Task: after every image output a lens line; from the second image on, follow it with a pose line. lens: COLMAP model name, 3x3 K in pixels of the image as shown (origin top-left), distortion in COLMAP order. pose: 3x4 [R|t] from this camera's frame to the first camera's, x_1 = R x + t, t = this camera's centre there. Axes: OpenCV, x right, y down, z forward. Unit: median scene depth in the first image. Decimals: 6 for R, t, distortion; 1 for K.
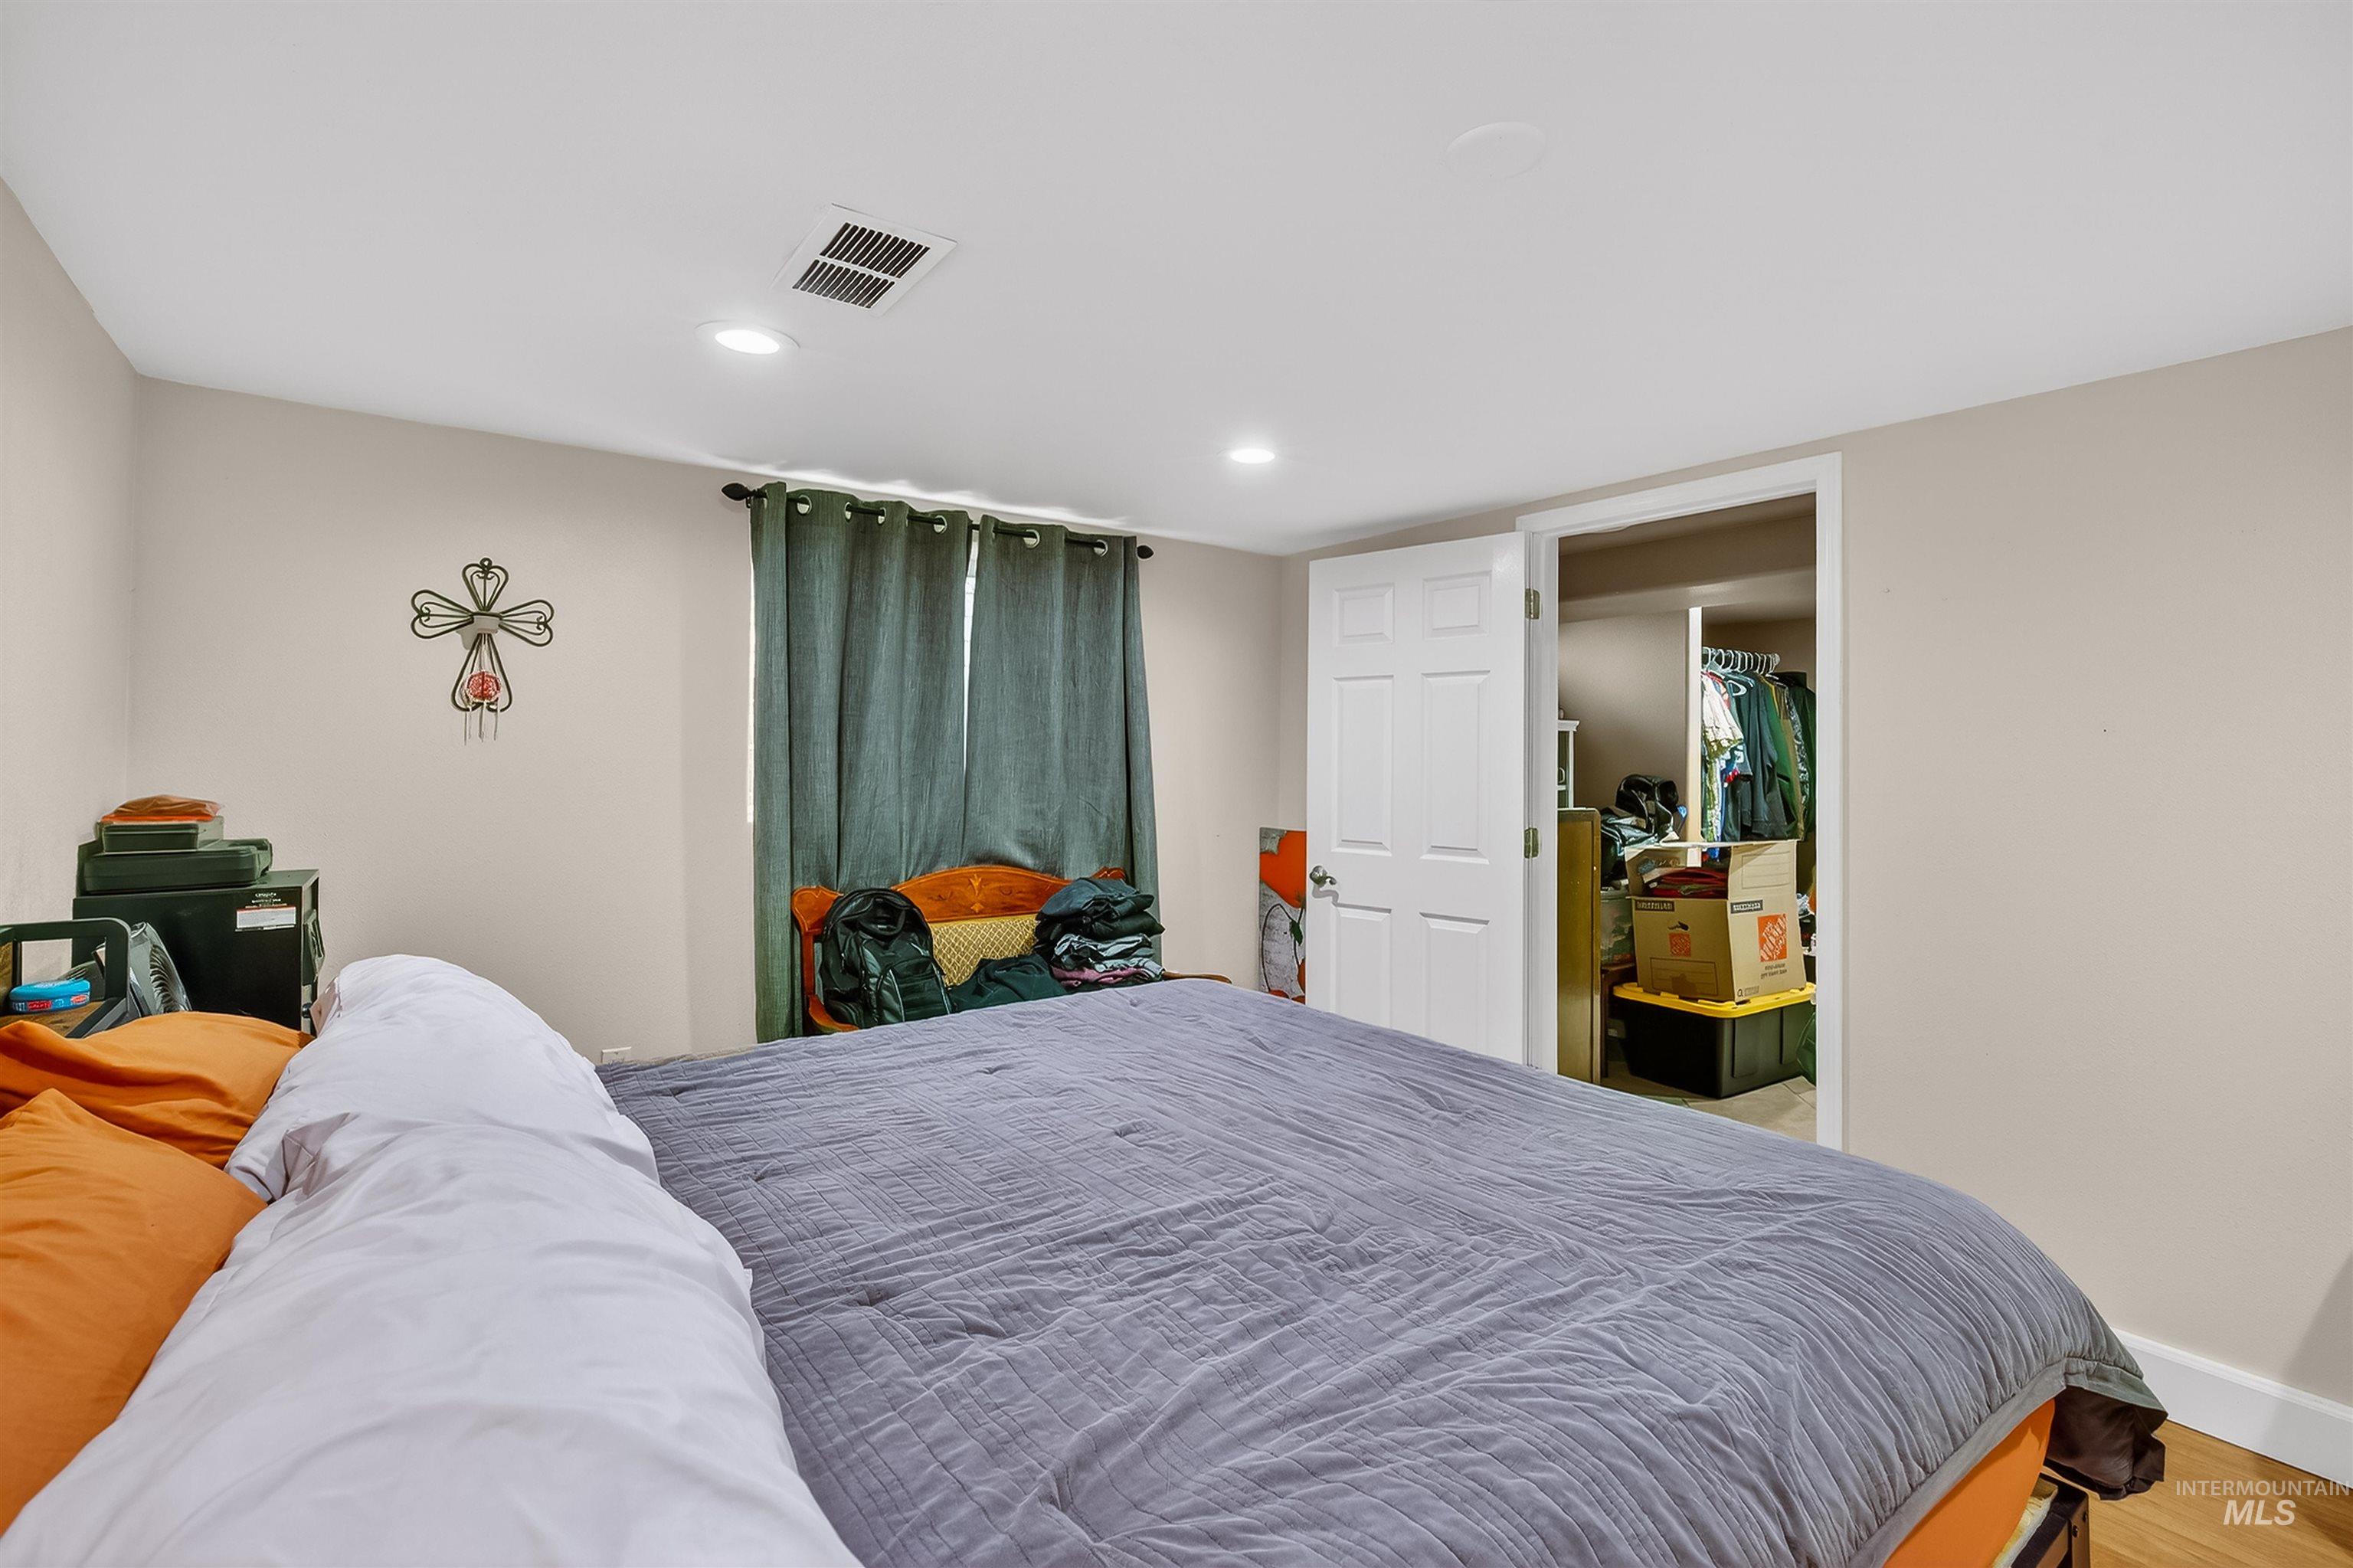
lens RADIAL K [[1062.9, 0, 1182.2], [0, 1062.9, 767.6], [0, 0, 1]] dist [-0.002176, 0.001114]
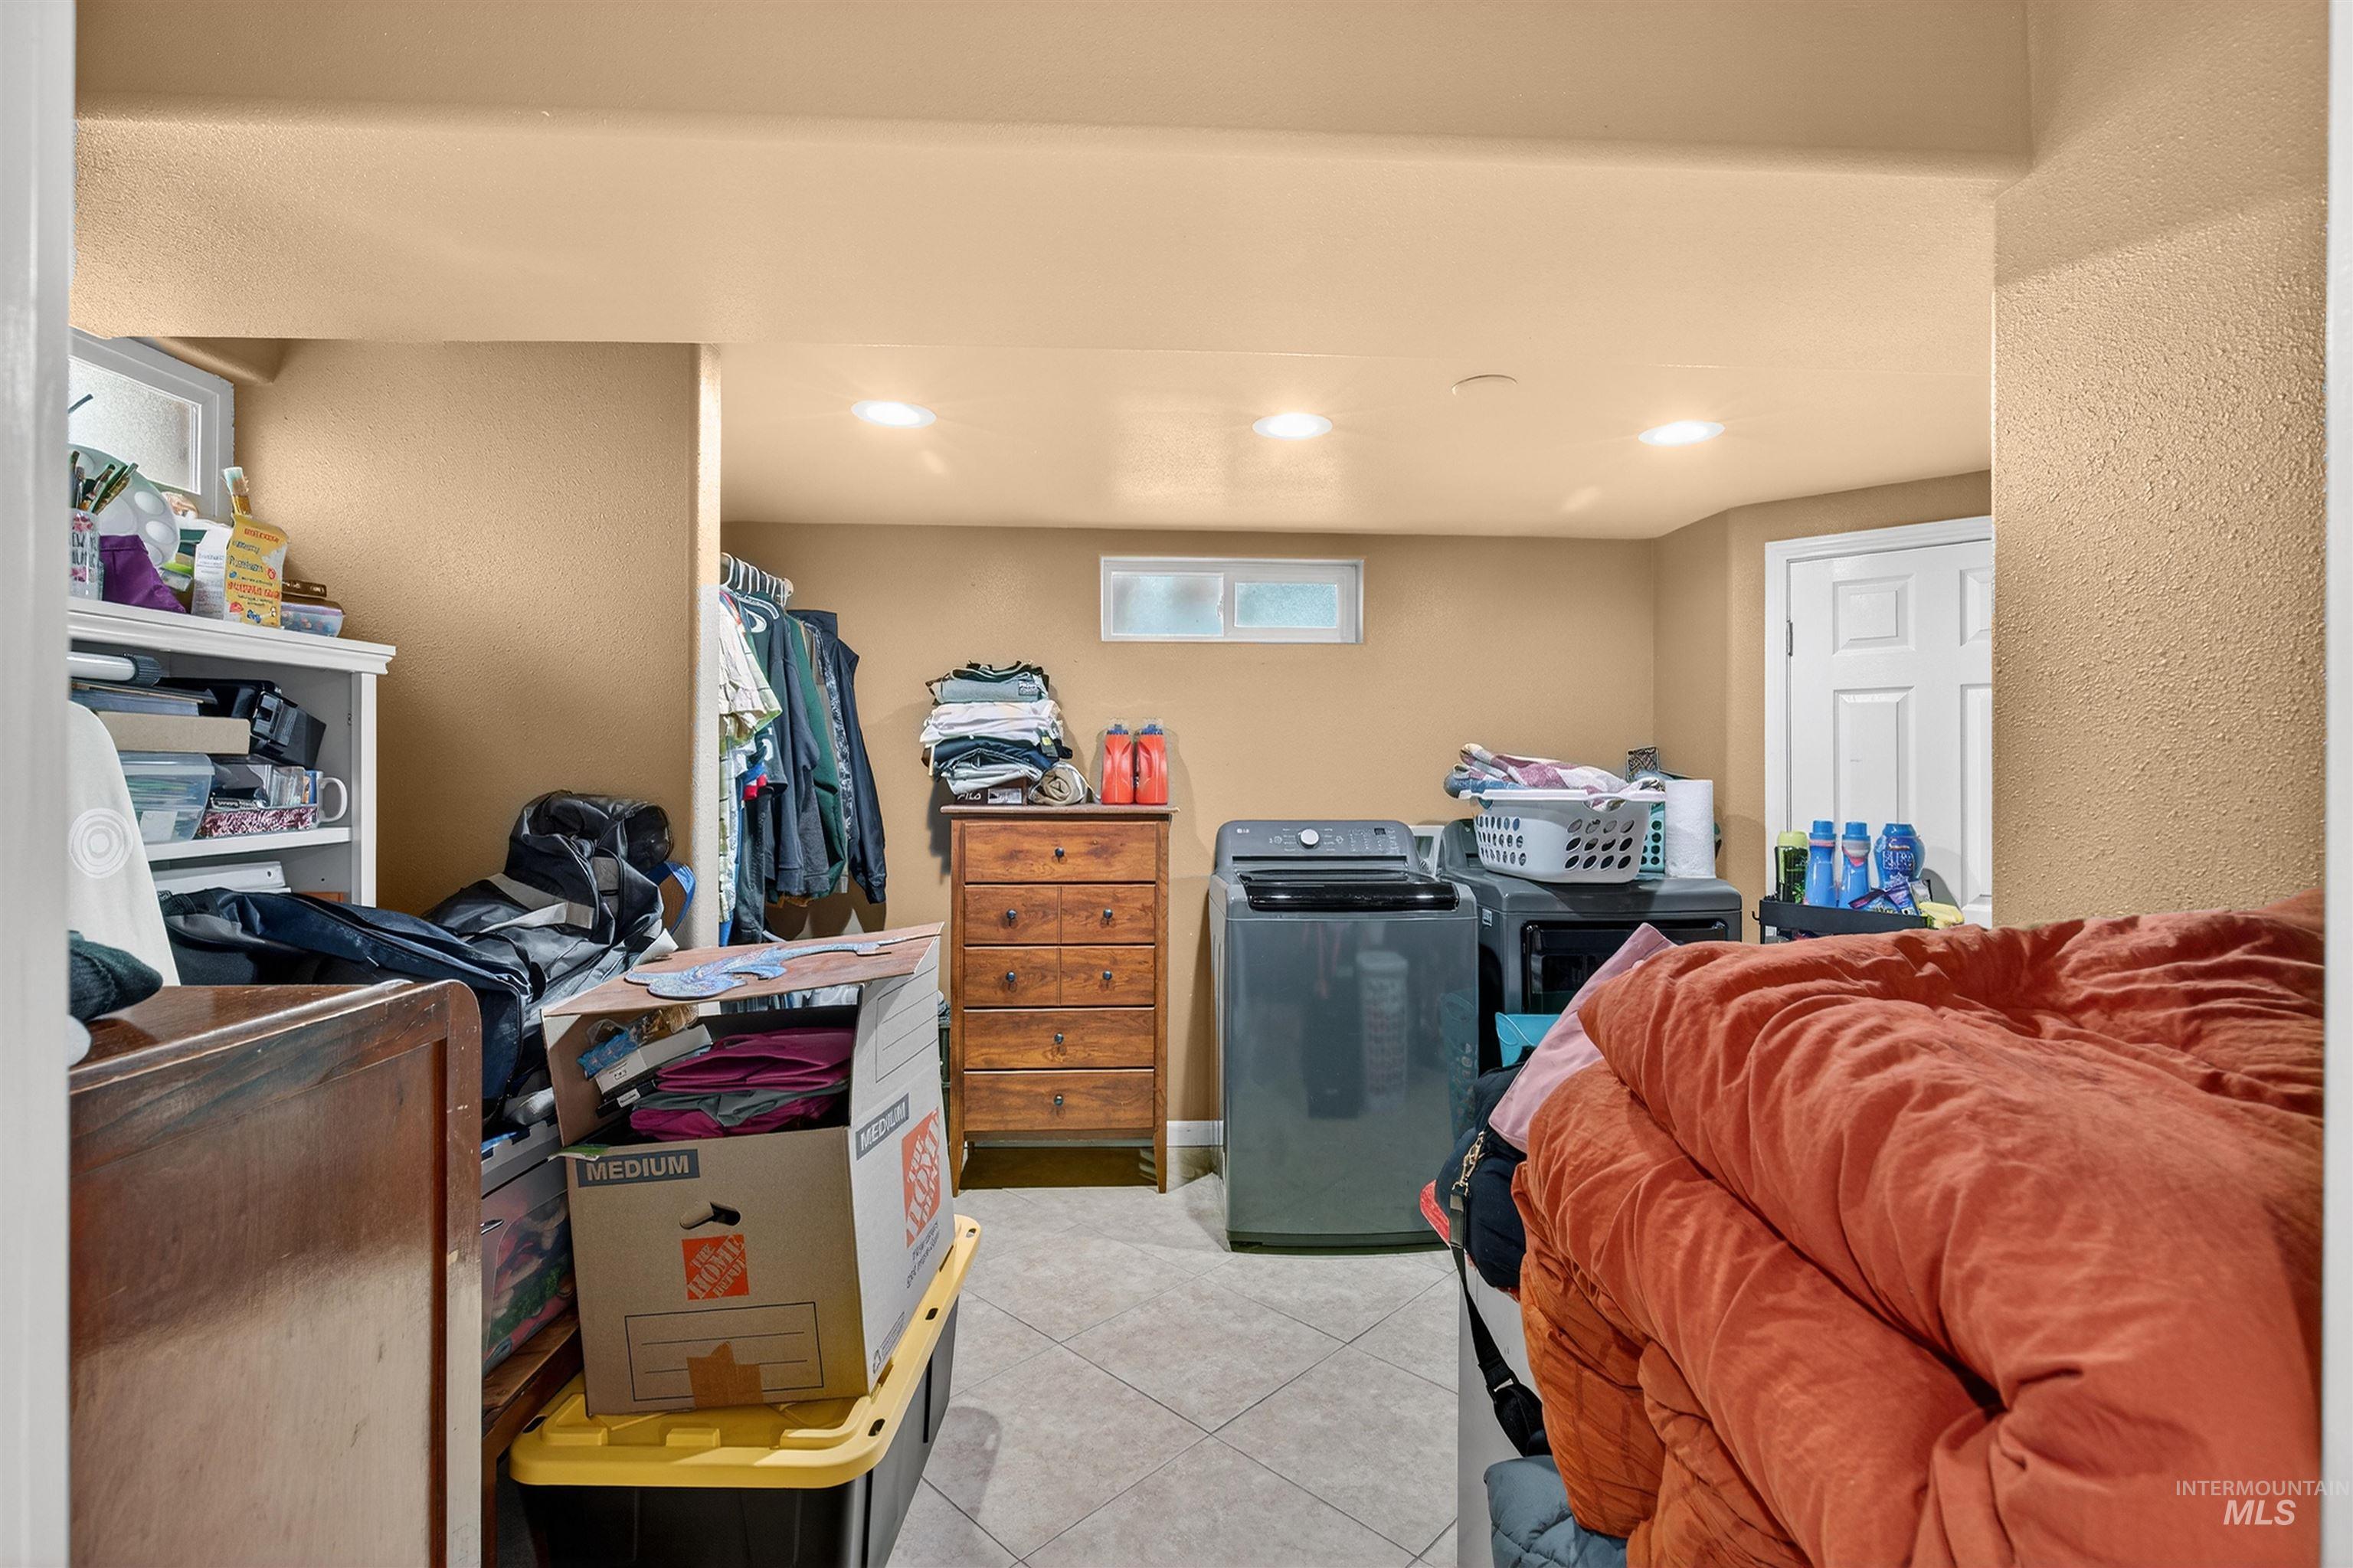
lens RADIAL K [[1062.9, 0, 1183.2], [0, 1062.9, 762.8], [0, 0, 1]] dist [-0.002176, 0.001114]
pose [[0.561199, -0.006119, 0.827658, 0.236904], [0.008262, 0.999964, 0.001790, -0.003242], [-0.827639, 0.005833, 0.561230, 0.605109]]
